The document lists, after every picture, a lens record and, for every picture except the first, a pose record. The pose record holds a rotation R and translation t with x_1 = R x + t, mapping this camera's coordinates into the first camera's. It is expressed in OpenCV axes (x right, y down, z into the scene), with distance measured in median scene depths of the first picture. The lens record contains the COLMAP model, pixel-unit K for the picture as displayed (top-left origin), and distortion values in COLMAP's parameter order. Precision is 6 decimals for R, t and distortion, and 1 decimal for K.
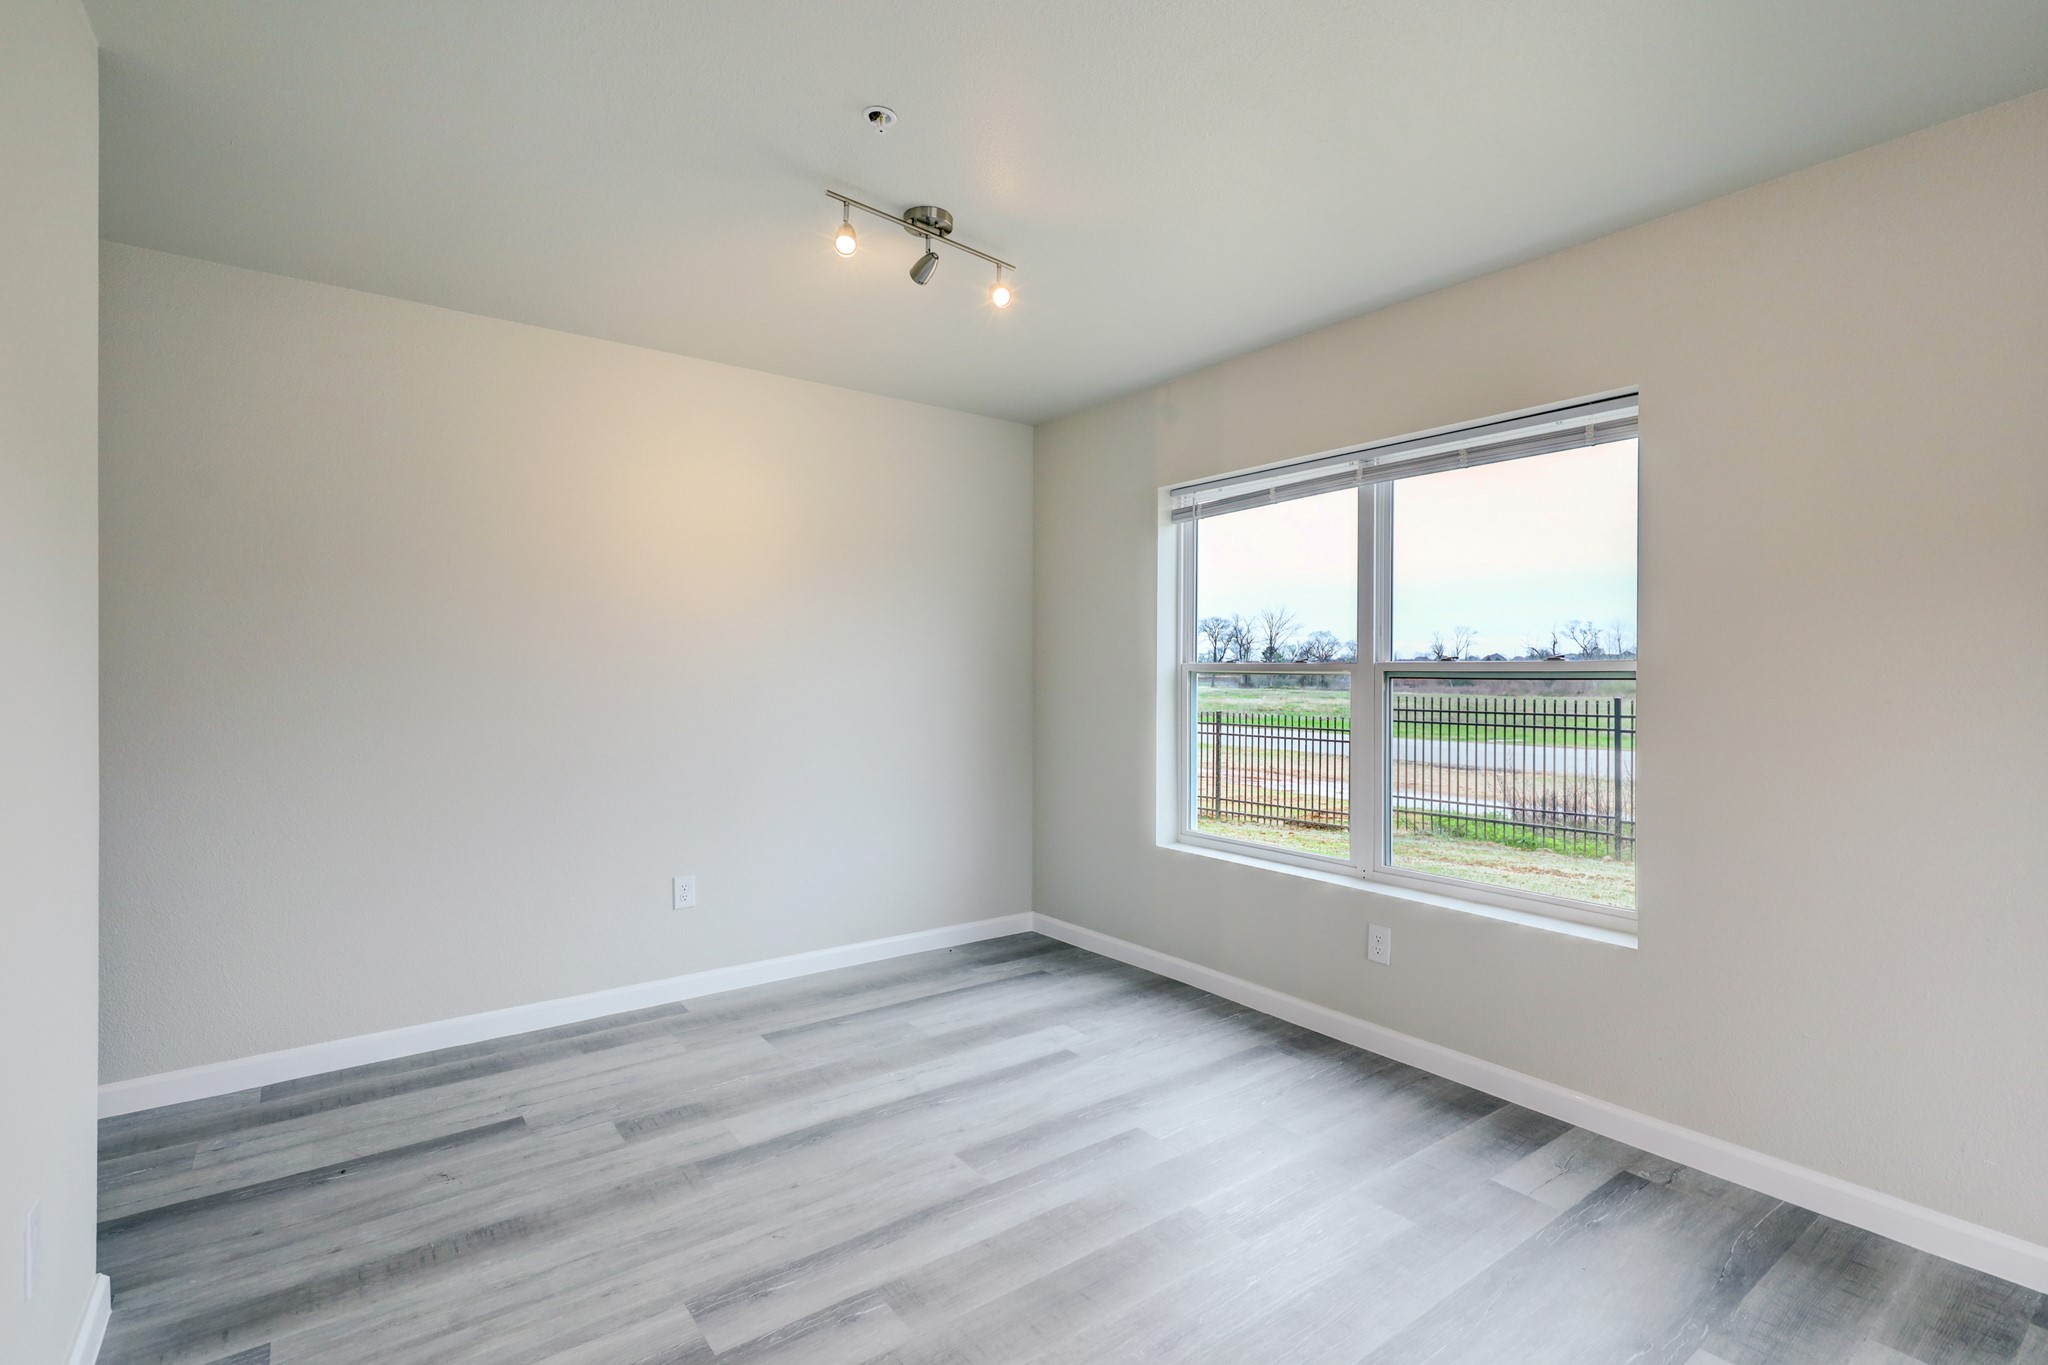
lens RADIAL K [[947.2, 0, 1024.0], [0, 947.2, 682.5], [0, 0, 1]] dist [0.000601, -0.000052]
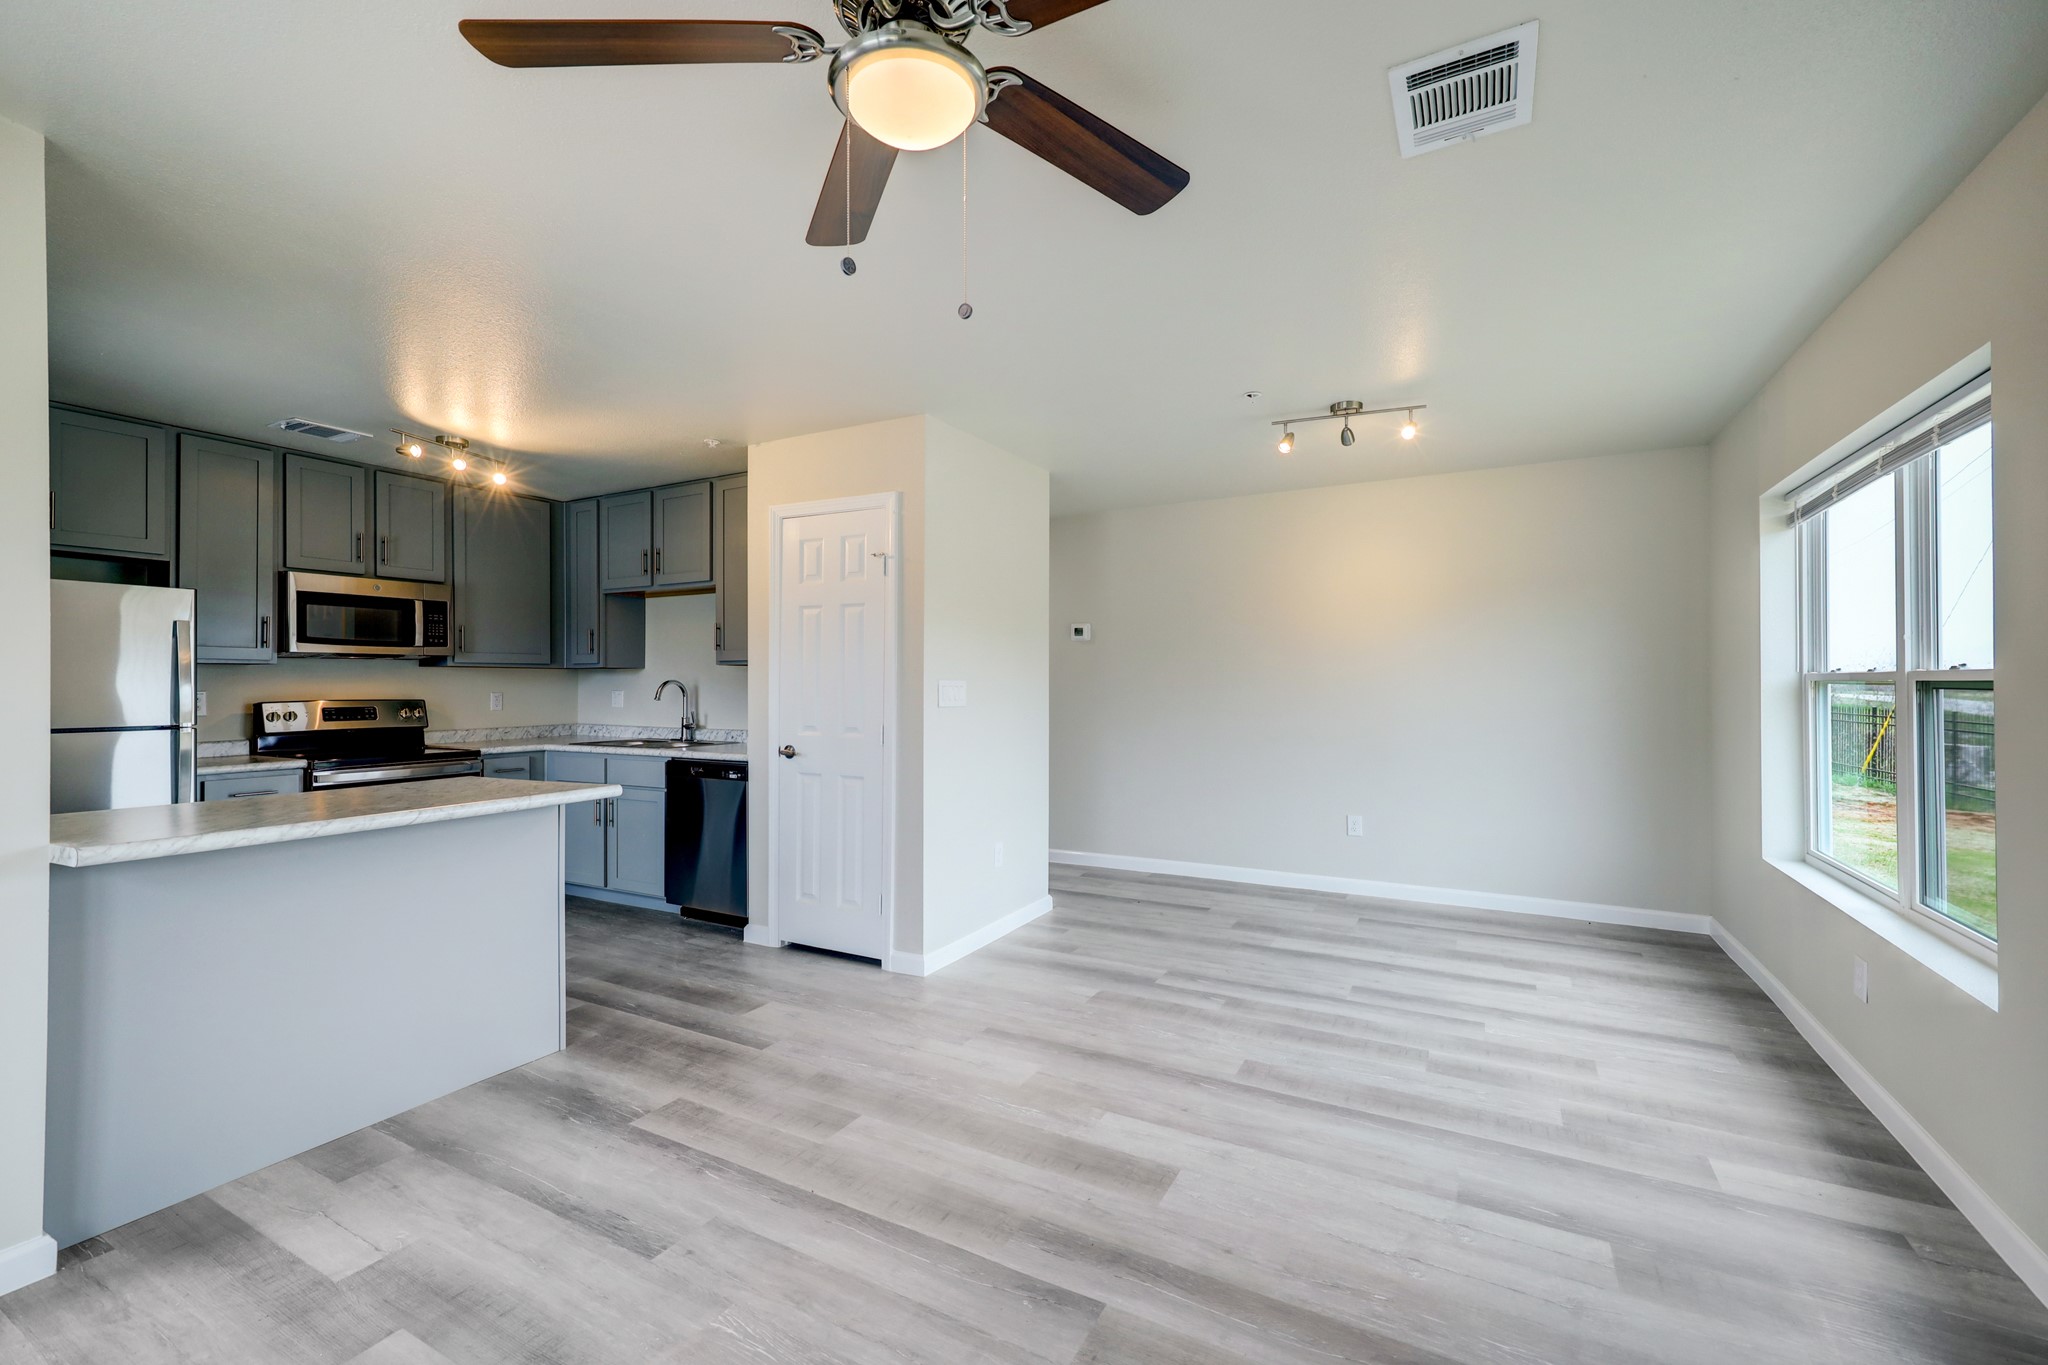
lens RADIAL K [[824.6, 0, 1031.6], [0, 824.6, 688.5], [0, 0, 1]] dist [-0.001643, -0.000177]
pose [[0.416529, -0.002028, -0.909120, 0.839782], [-0.003001, 0.999989, -0.003606, 0.001020], [0.909118, 0.004230, 0.416518, -0.068051]]
